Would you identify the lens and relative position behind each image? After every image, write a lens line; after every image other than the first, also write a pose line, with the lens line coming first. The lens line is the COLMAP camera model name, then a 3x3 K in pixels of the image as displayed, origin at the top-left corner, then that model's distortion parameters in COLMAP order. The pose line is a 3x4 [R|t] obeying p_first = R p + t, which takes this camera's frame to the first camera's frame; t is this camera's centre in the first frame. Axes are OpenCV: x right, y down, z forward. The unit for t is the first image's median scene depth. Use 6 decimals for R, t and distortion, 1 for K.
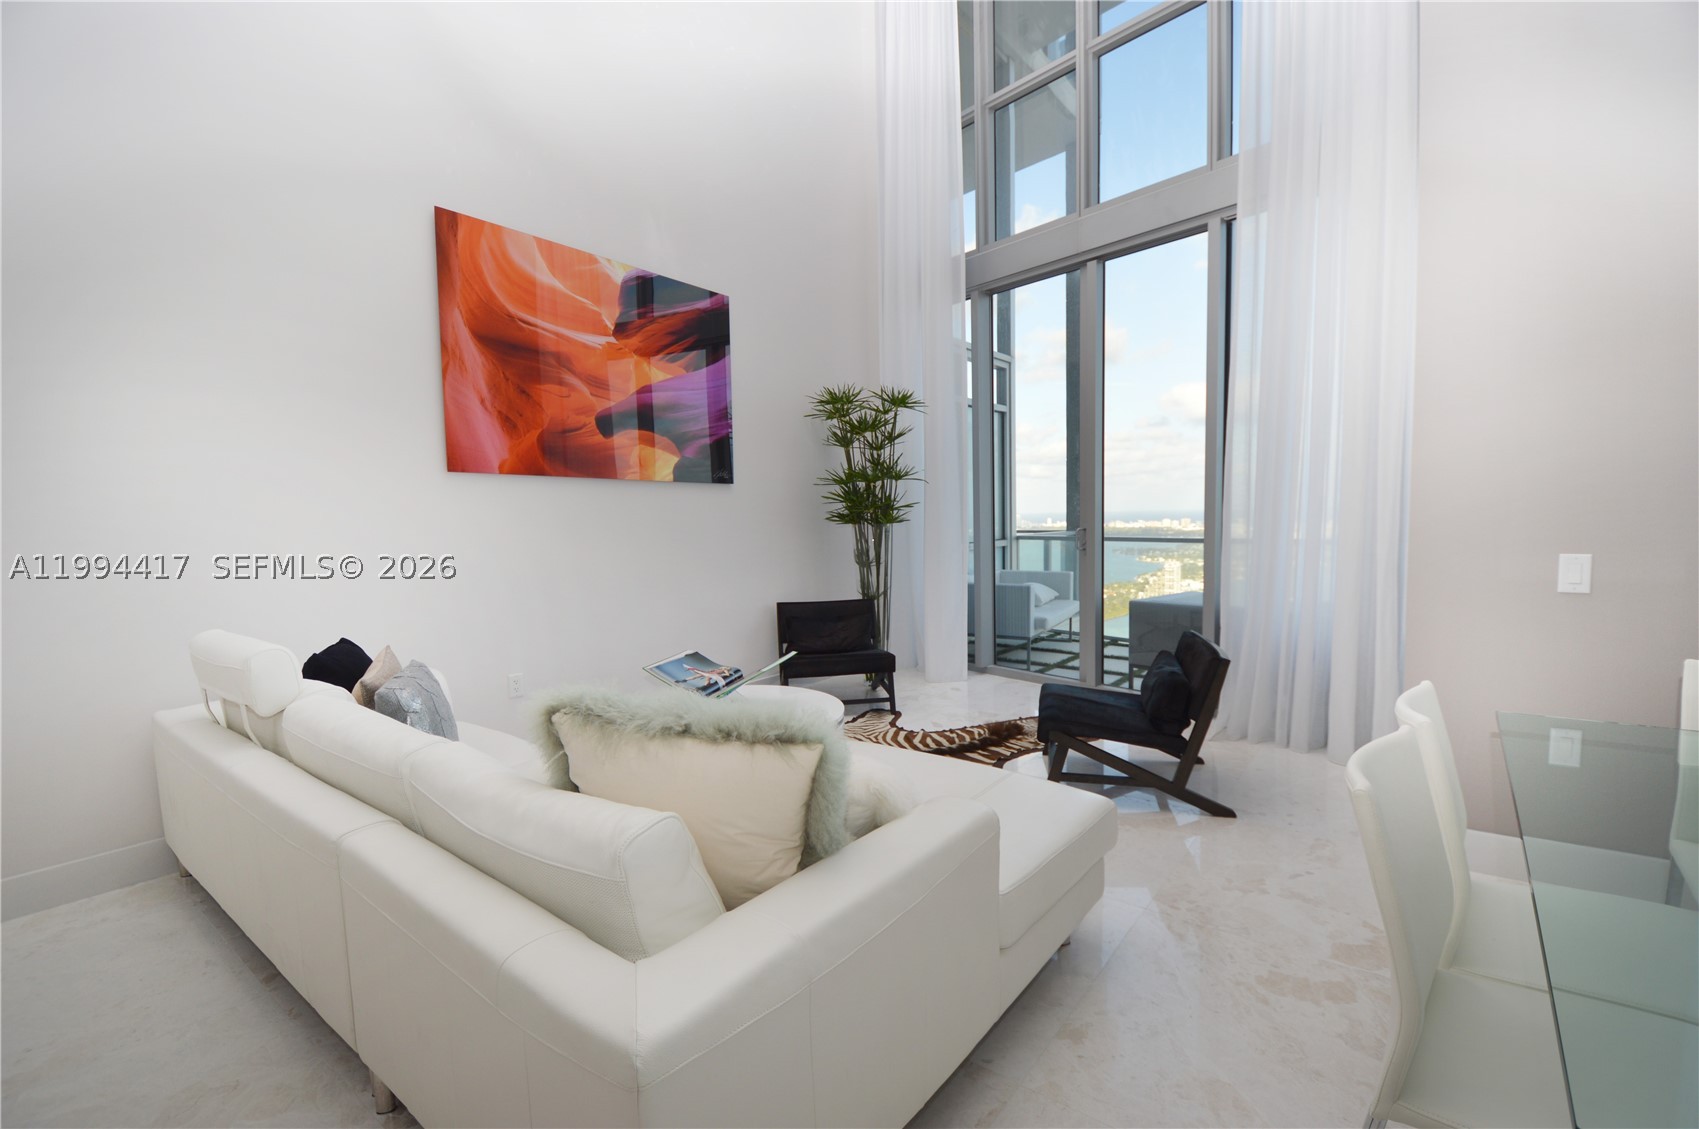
lens RADIAL K [[754.6, 0, 863.9], [0, 754.6, 574.6], [0, 0, 1]] dist [0.015428, -0.021367]
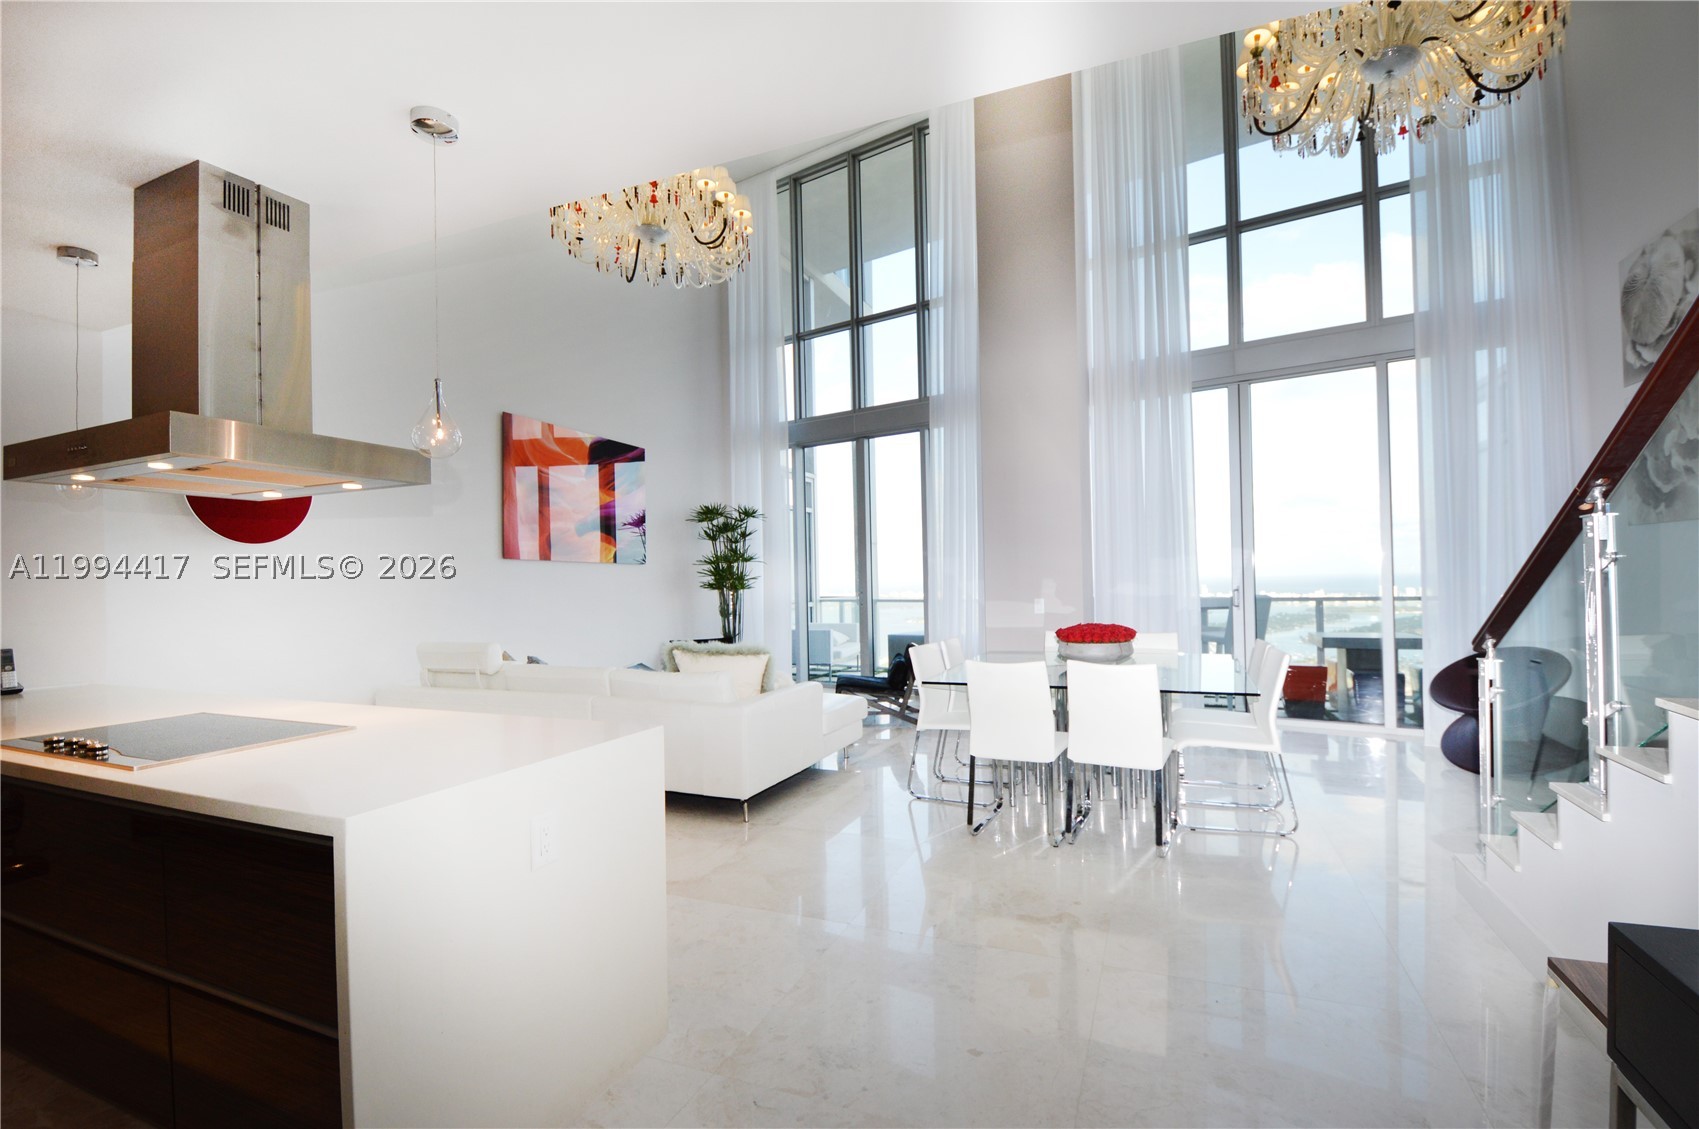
lens RADIAL K [[754.6, 0, 863.9], [0, 754.6, 574.6], [0, 0, 1]] dist [0.015428, -0.021367]
pose [[0.965826, 0.003612, 0.259168, -0.138920], [0.020027, 0.995874, -0.088514, 0.049232], [-0.258418, 0.090680, 0.961768, -0.625253]]
